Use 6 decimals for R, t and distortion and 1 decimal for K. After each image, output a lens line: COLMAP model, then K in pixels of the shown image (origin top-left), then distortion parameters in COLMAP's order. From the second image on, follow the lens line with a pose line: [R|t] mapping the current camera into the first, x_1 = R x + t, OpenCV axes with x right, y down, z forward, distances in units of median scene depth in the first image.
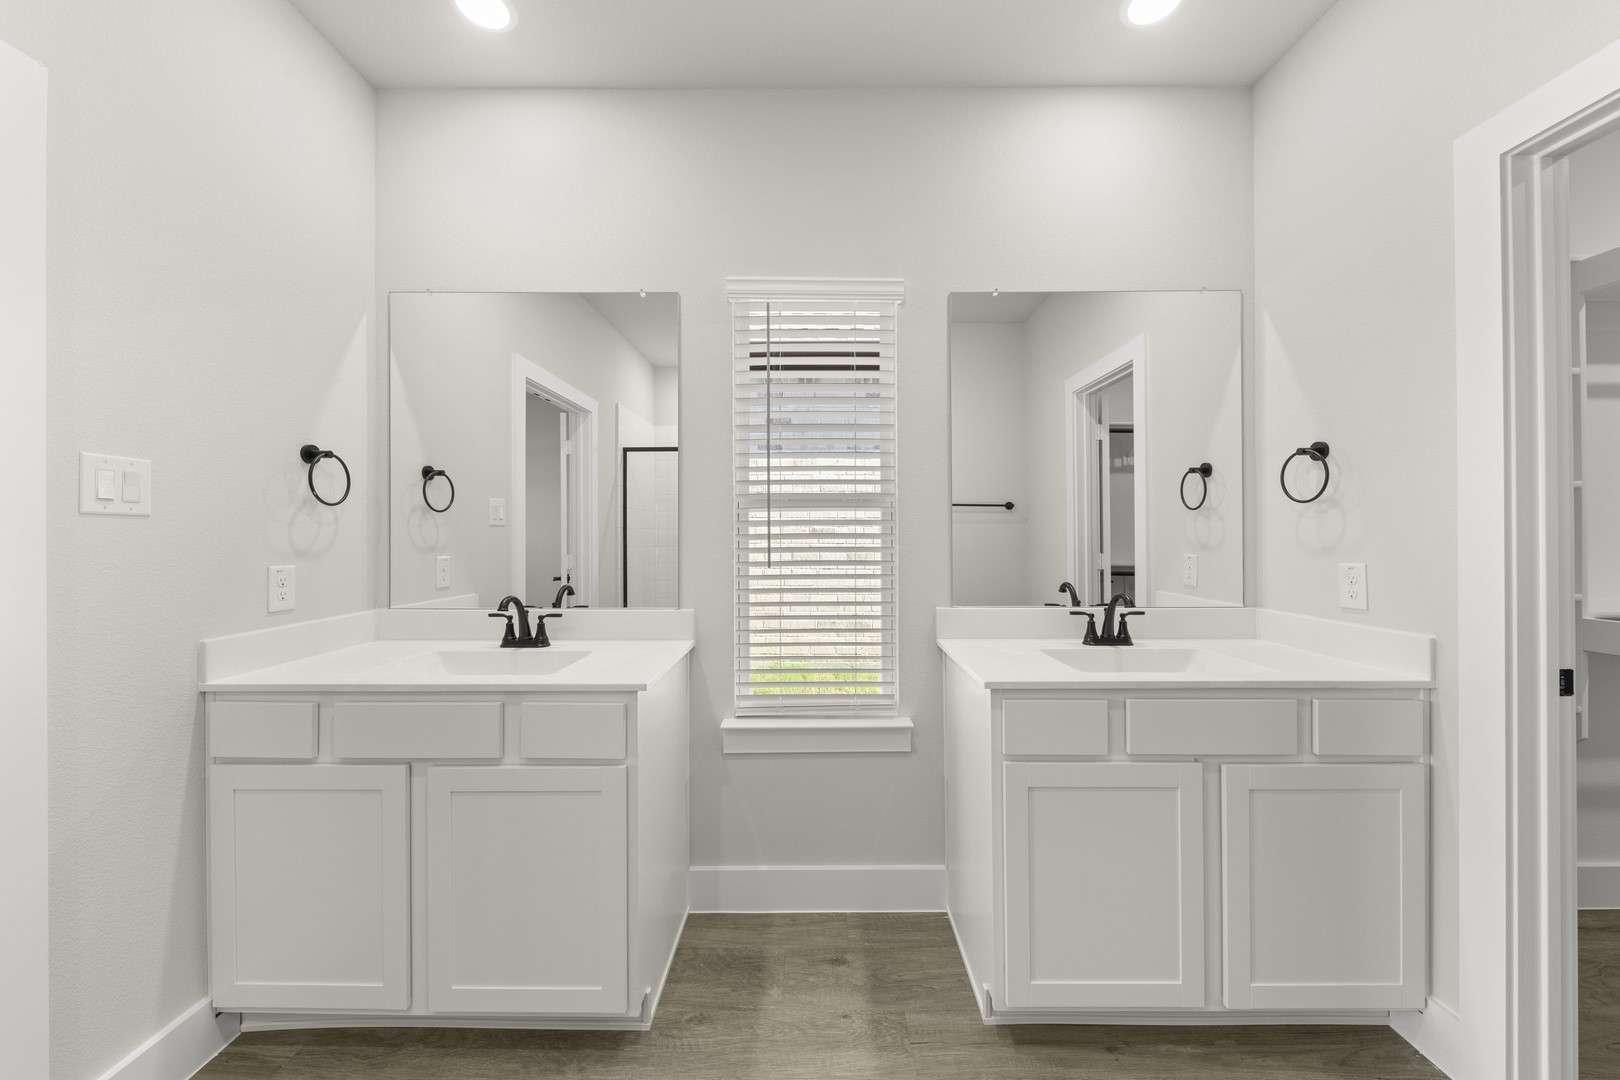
lens RADIAL K [[575.3, 0, 813.8], [0, 575.3, 530.0], [0, 0, 1]] dist [-0.000535, -0.000154]
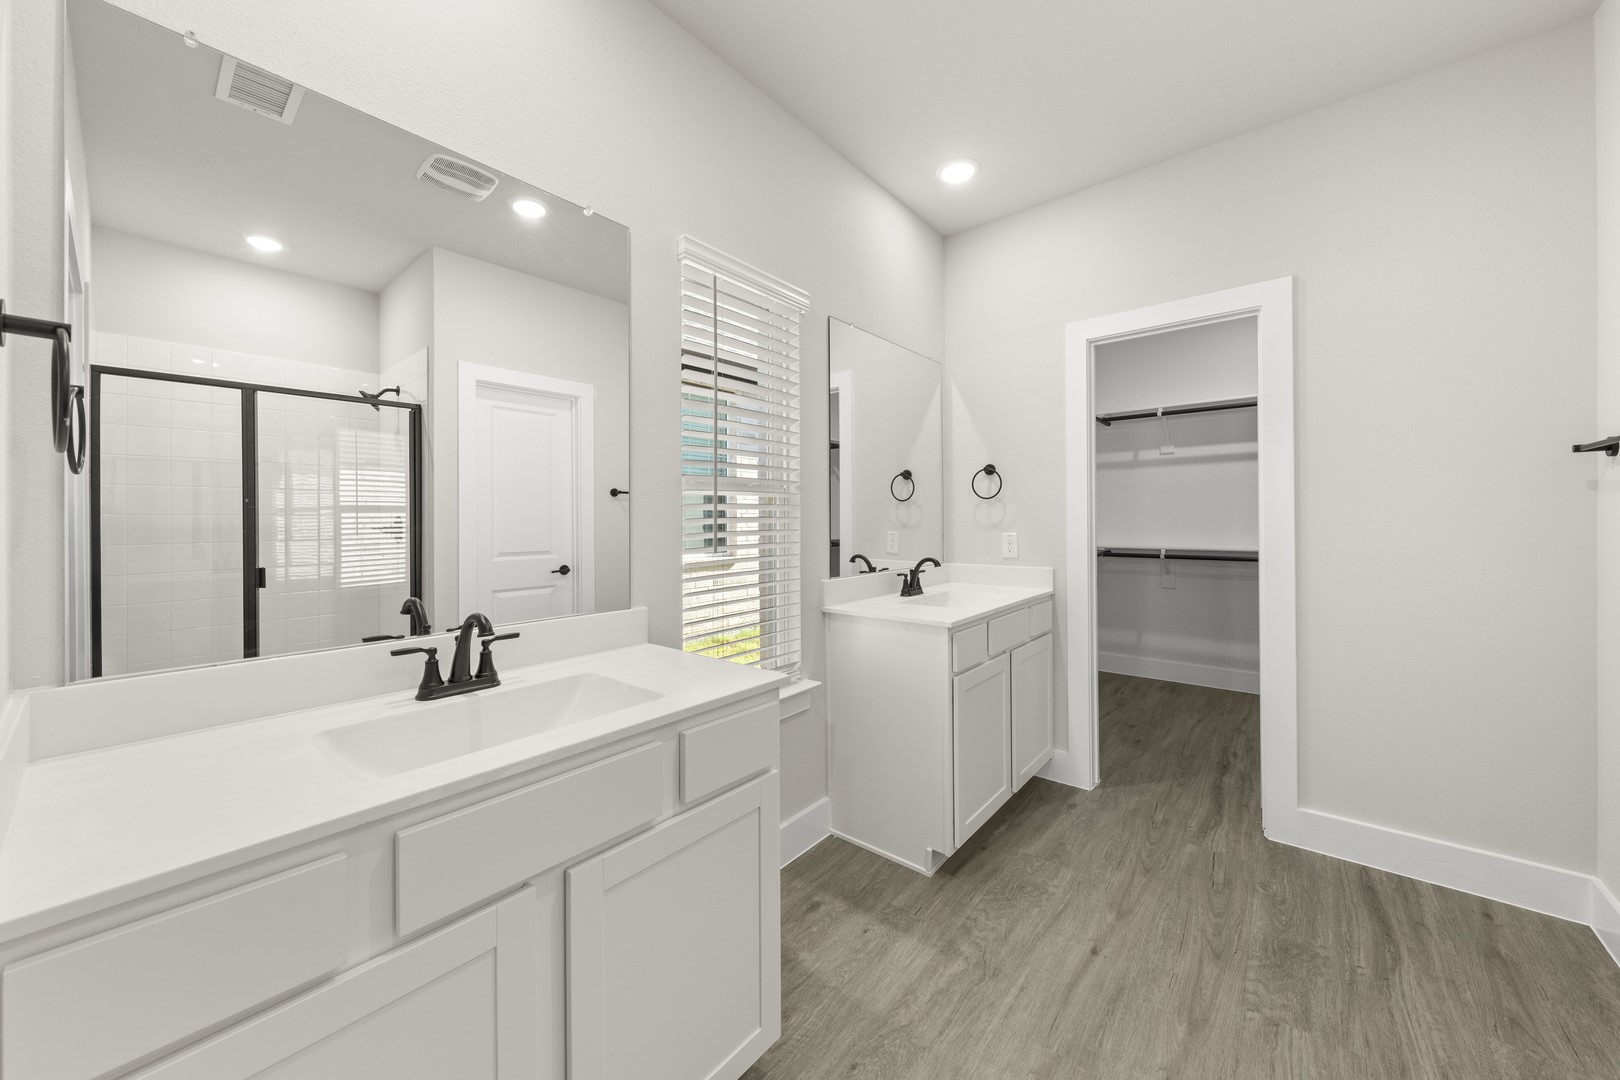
lens RADIAL K [[575.3, 0, 813.8], [0, 575.3, 530.0], [0, 0, 1]] dist [-0.000535, -0.000154]
pose [[0.637935, -0.016951, 0.769904, -0.808235], [0.003027, 0.999805, 0.019504, 0.011773], [-0.770084, -0.010112, 0.637862, 0.315320]]
